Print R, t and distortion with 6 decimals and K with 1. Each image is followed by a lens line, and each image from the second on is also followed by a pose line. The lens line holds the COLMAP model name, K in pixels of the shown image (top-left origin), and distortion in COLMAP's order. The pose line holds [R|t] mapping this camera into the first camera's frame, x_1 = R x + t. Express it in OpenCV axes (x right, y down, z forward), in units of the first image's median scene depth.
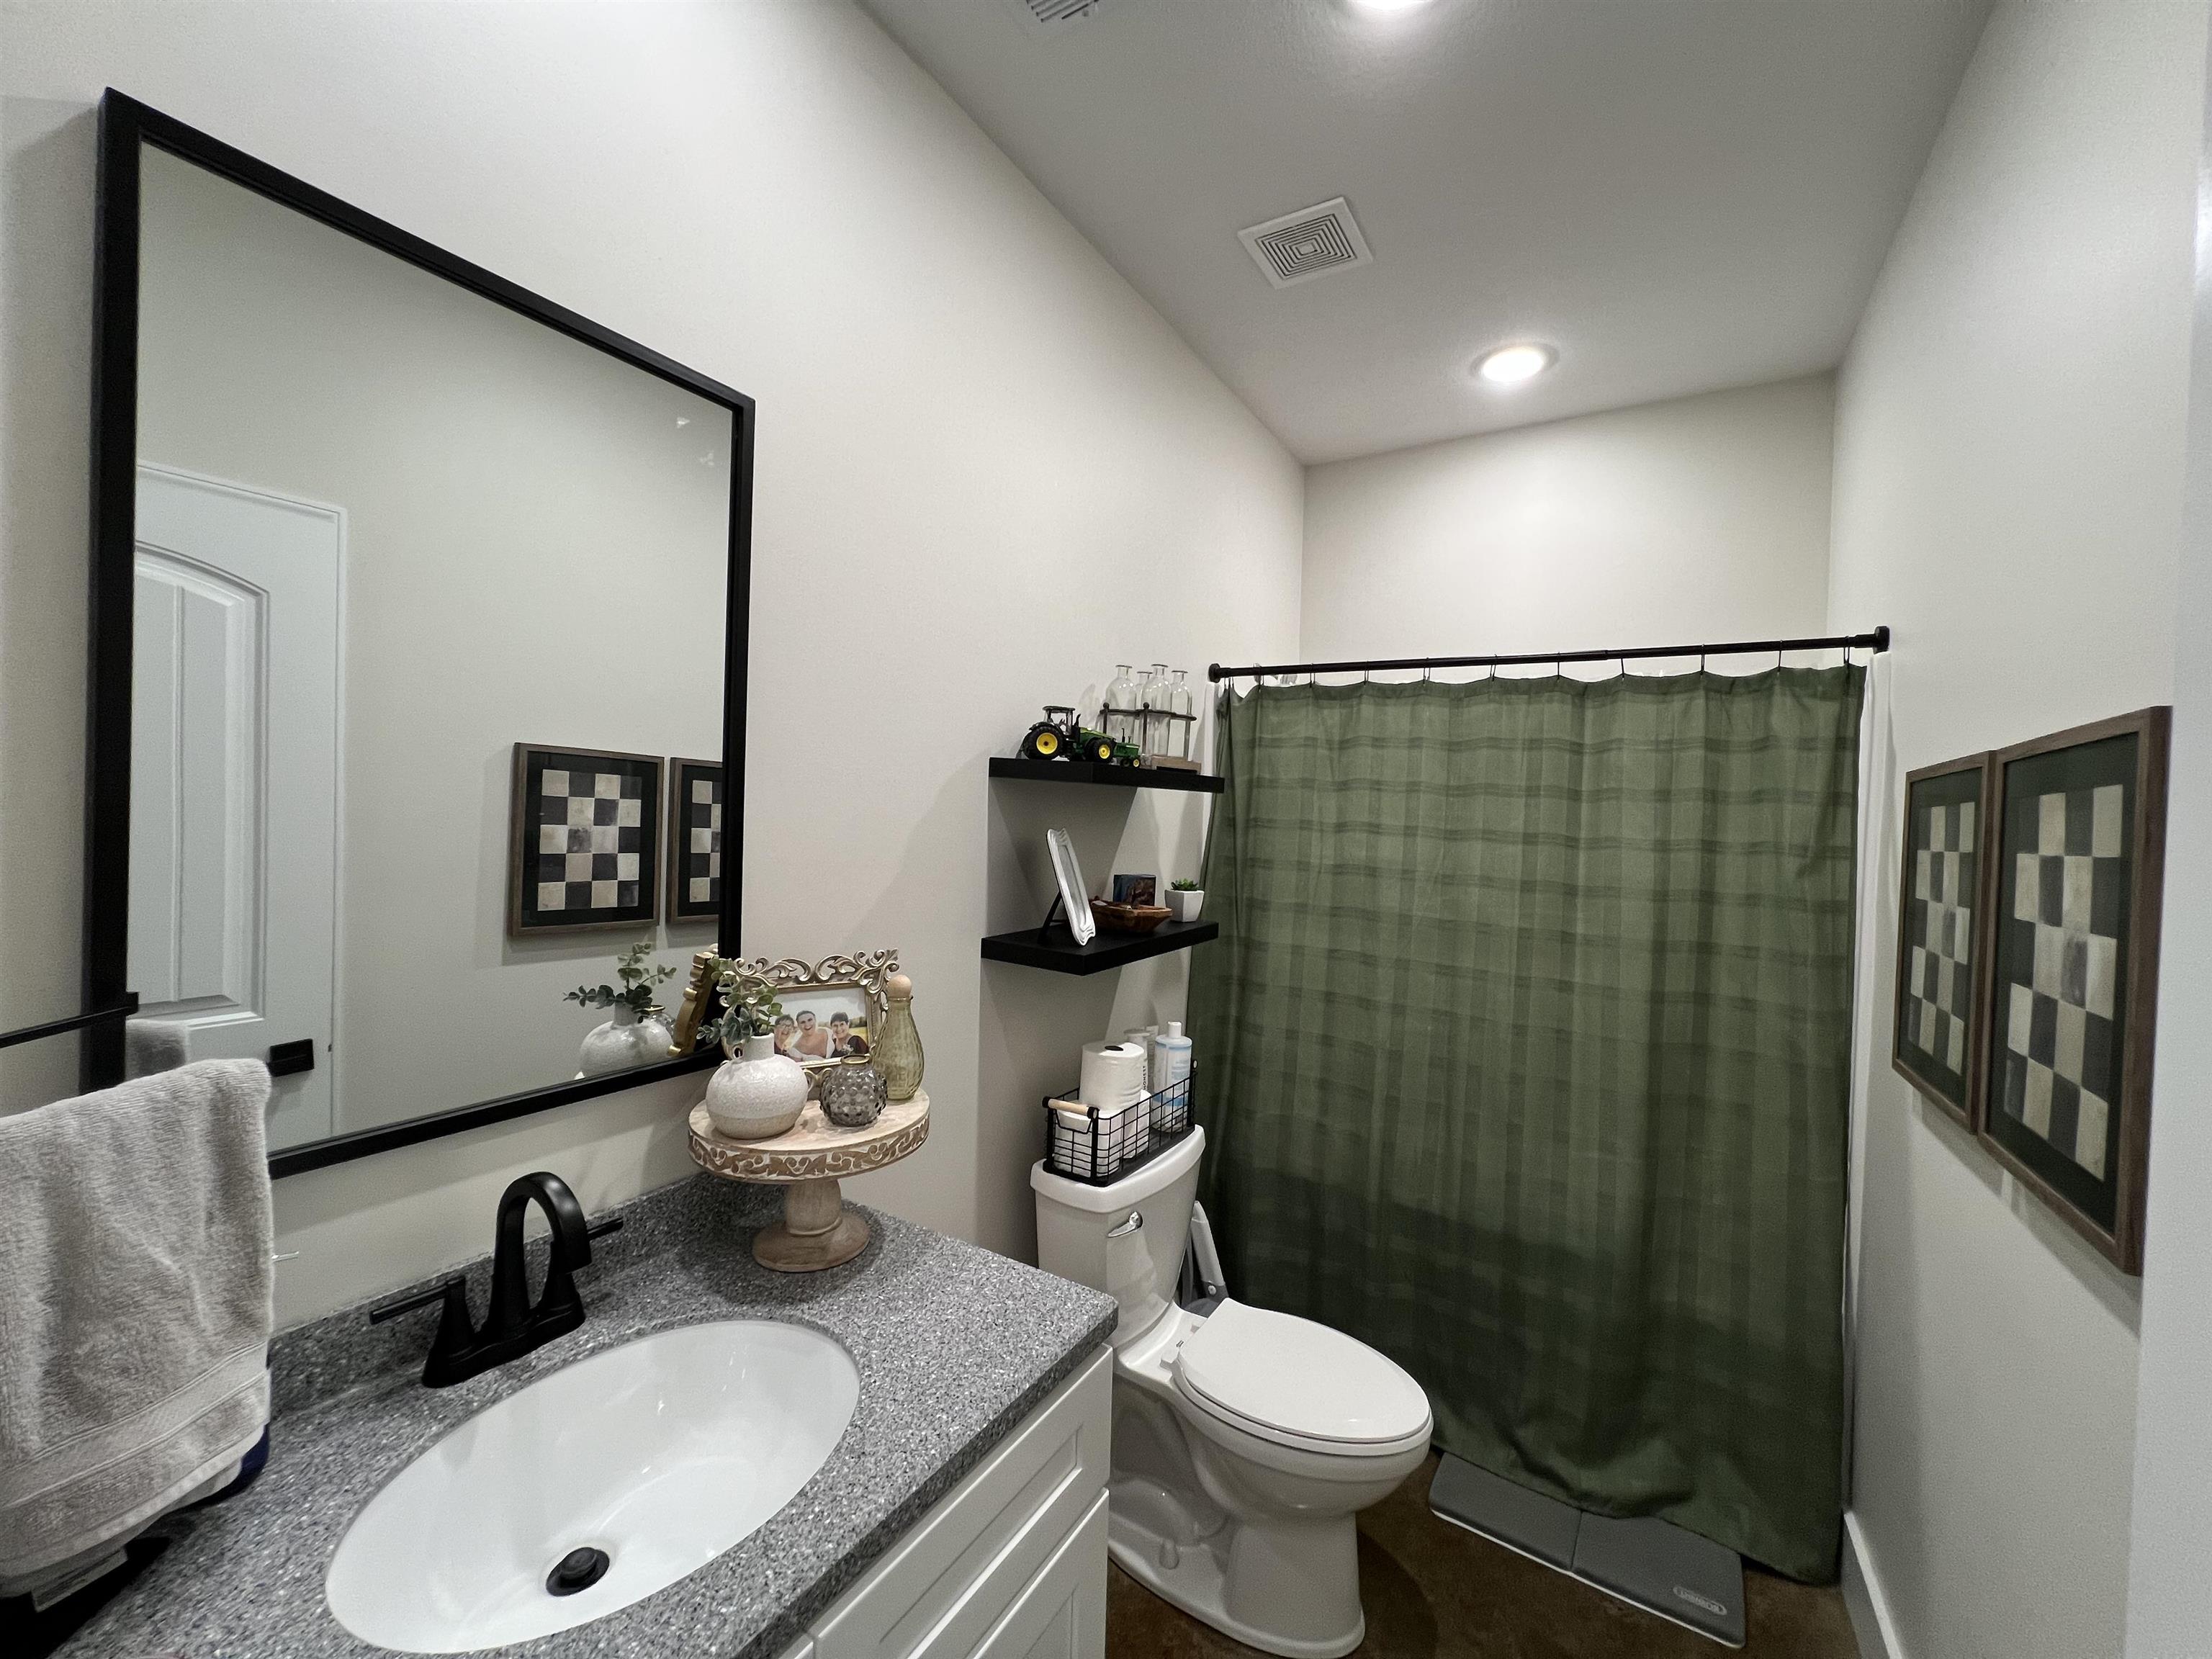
lens RADIAL K [[880.9, 0, 1099.3], [0, 880.9, 822.7], [0, 0, 1]] dist [-0.002764, 0.000305]
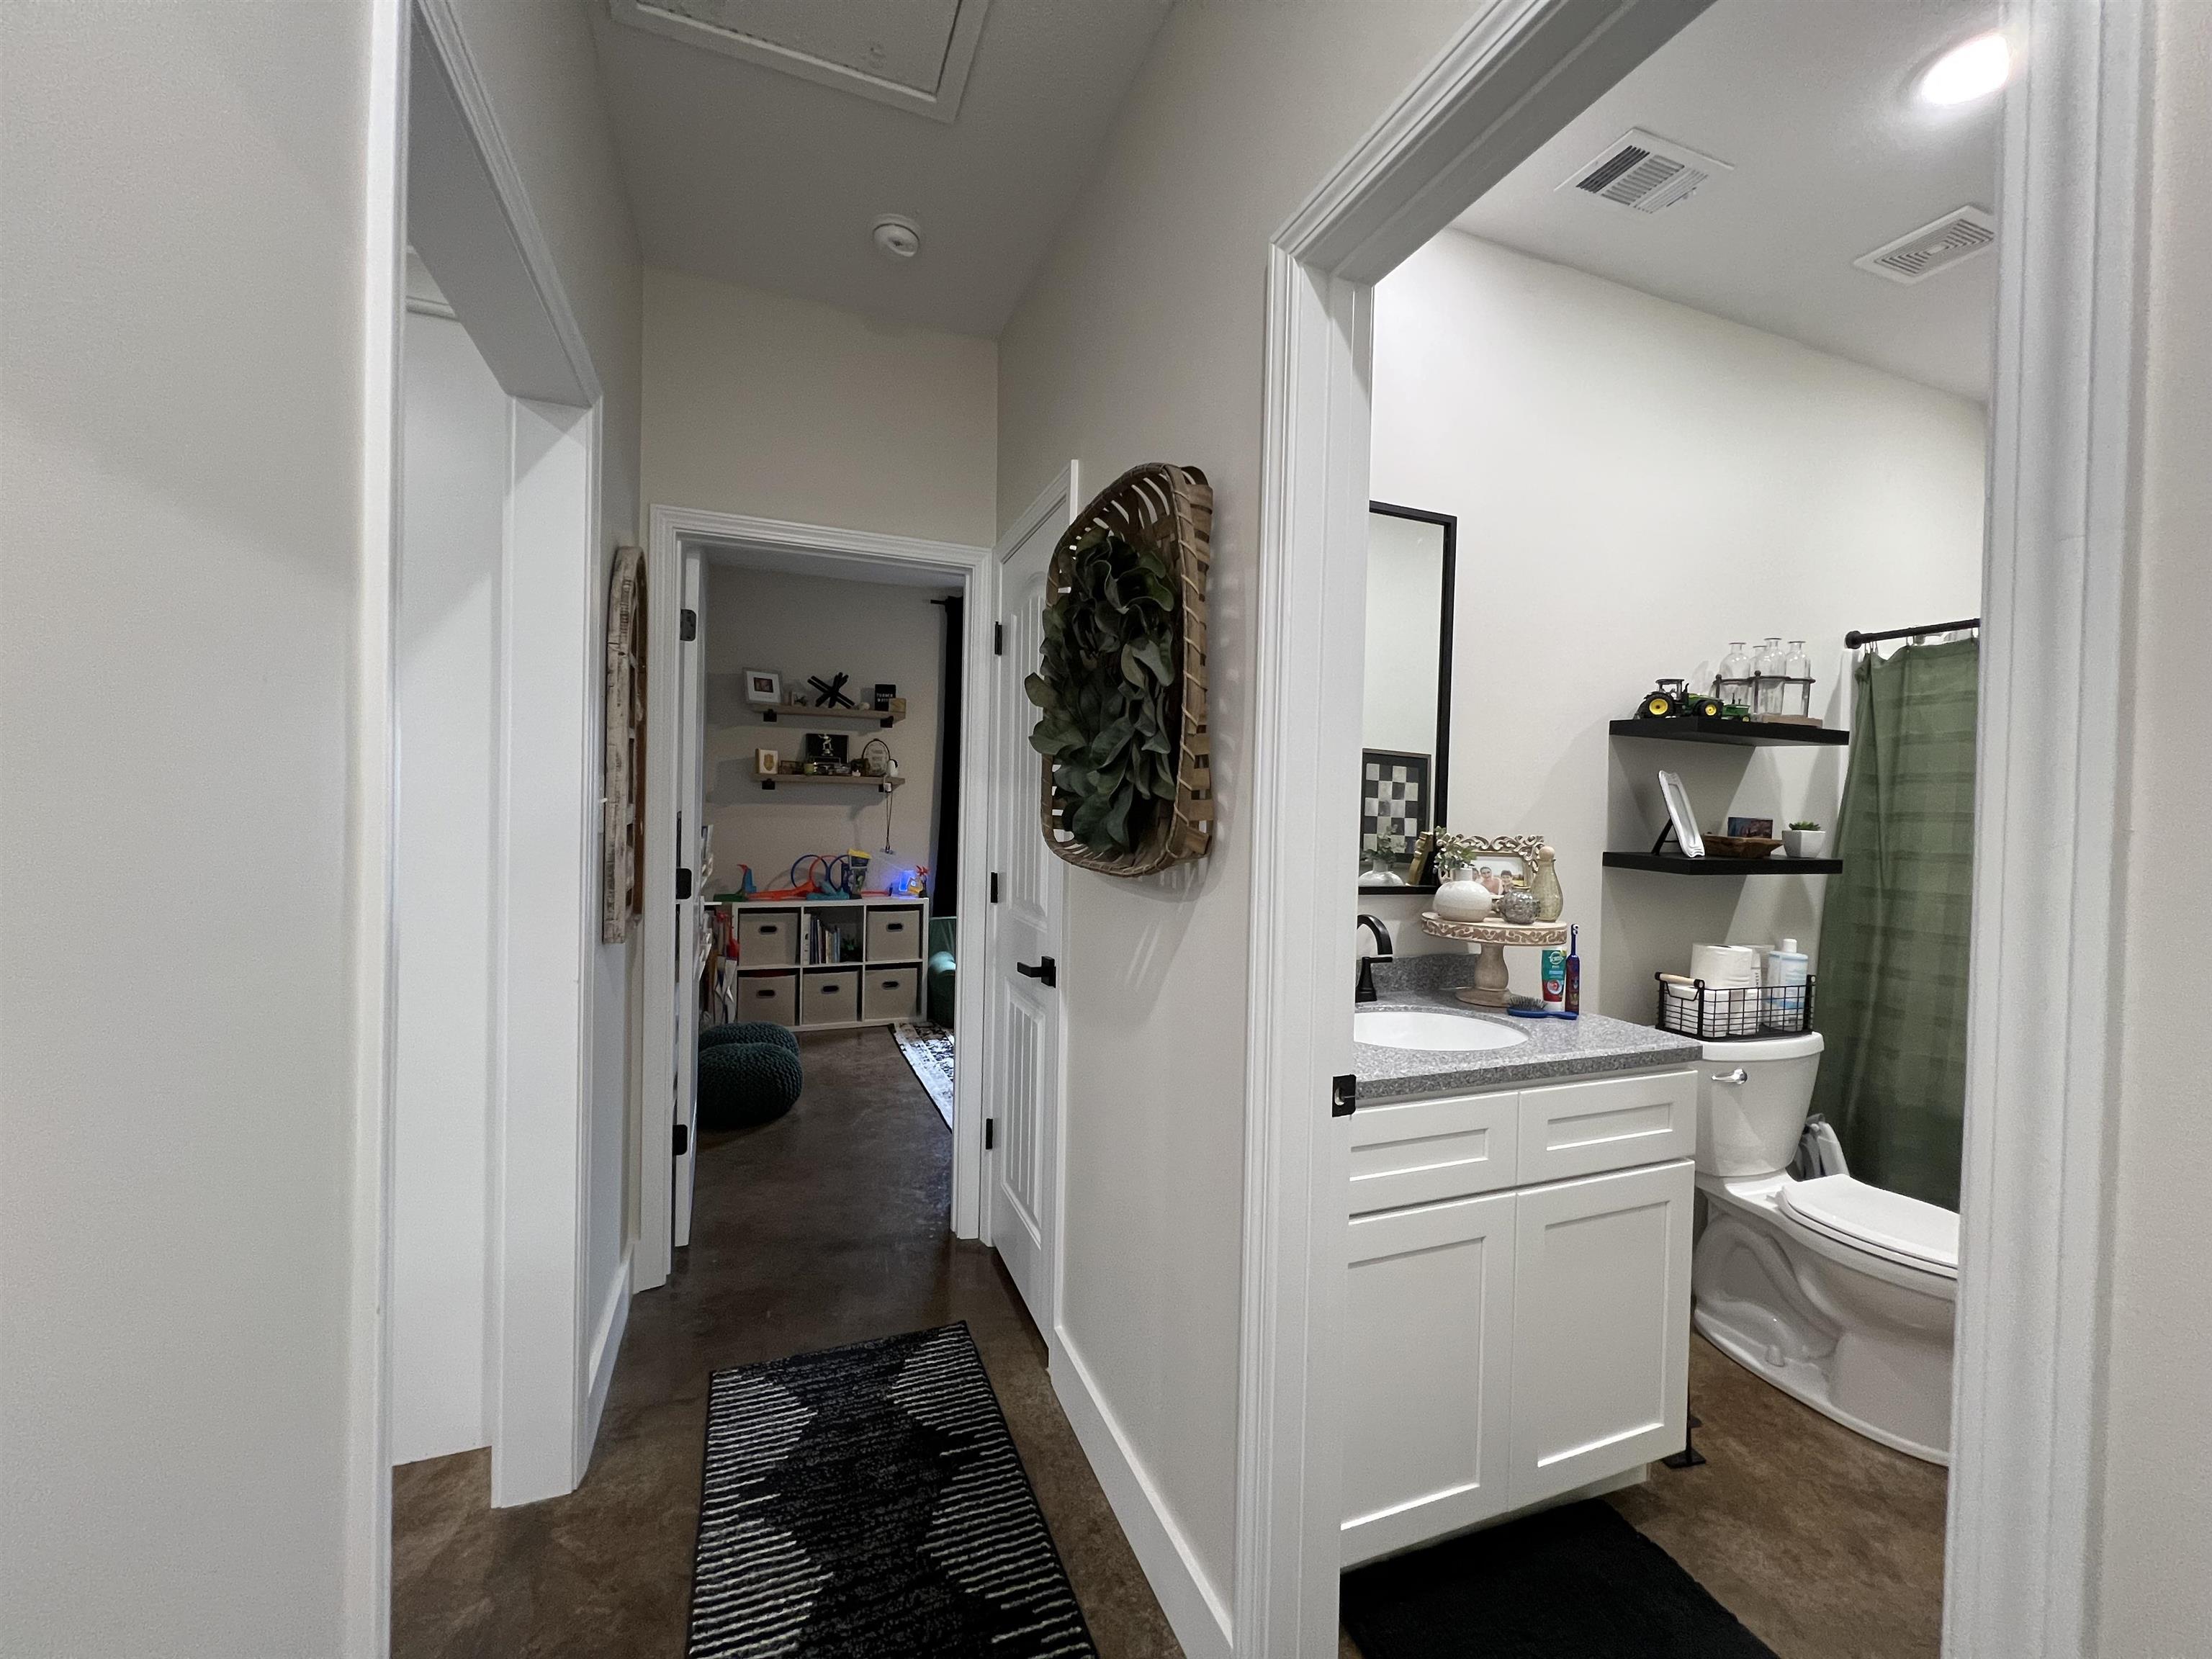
lens RADIAL K [[880.9, 0, 1099.3], [0, 880.9, 822.7], [0, 0, 1]] dist [-0.002764, 0.000305]
pose [[0.795574, -0.000751, -0.605856, 0.072691], [-0.013272, 0.999738, -0.018668, 0.119774], [0.605711, 0.022893, 0.795355, -0.567139]]
